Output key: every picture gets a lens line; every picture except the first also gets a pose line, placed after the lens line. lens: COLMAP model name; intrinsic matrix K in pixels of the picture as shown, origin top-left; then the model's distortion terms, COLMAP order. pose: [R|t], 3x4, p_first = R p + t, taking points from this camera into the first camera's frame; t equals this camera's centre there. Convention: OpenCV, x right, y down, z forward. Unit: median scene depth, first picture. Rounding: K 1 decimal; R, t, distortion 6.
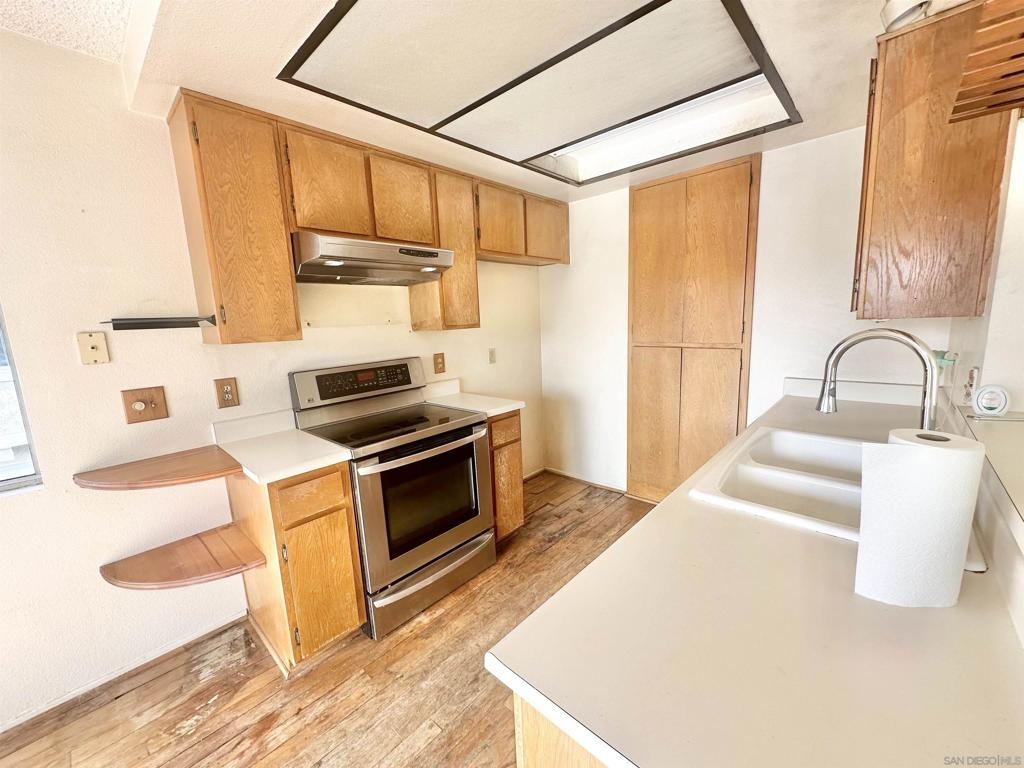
lens RADIAL K [[406.8, 0, 512.0], [0, 406.8, 384.0], [0, 0, 1]] dist [0.000481, -0.000023]
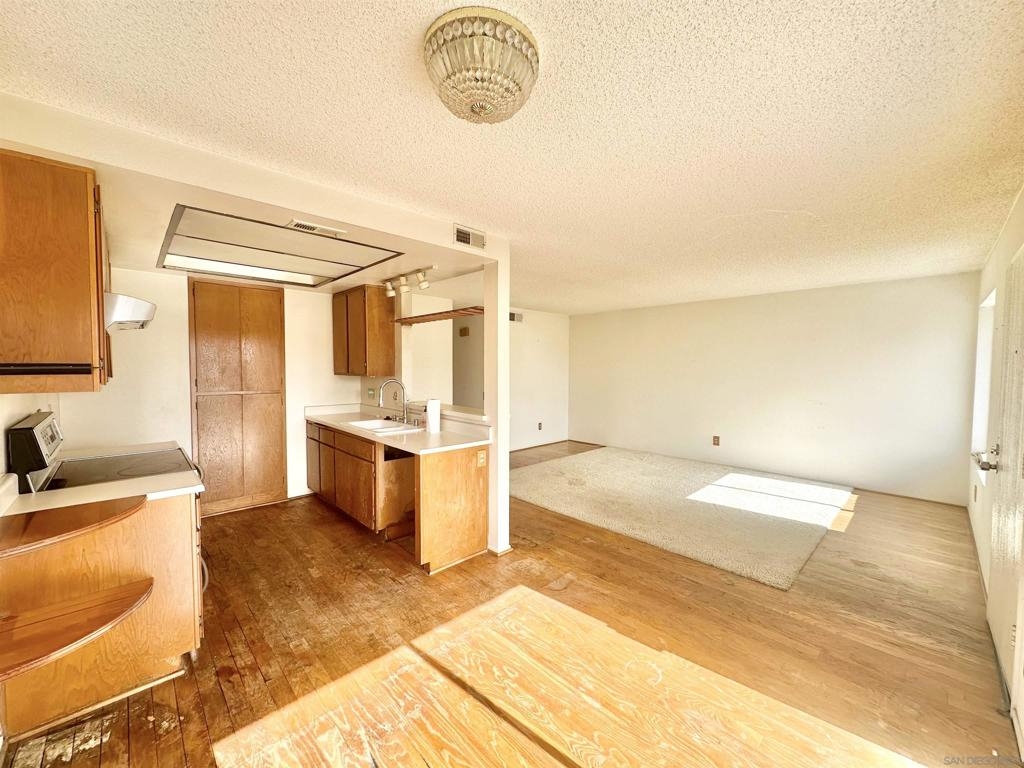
lens RADIAL K [[406.8, 0, 512.0], [0, 406.8, 384.0], [0, 0, 1]] dist [0.000481, -0.000023]
pose [[0.060184, -0.002224, 0.998185, -1.716355], [0.152278, 0.988313, -0.006979, 0.058061], [-0.986504, 0.152422, 0.059819, -0.128647]]
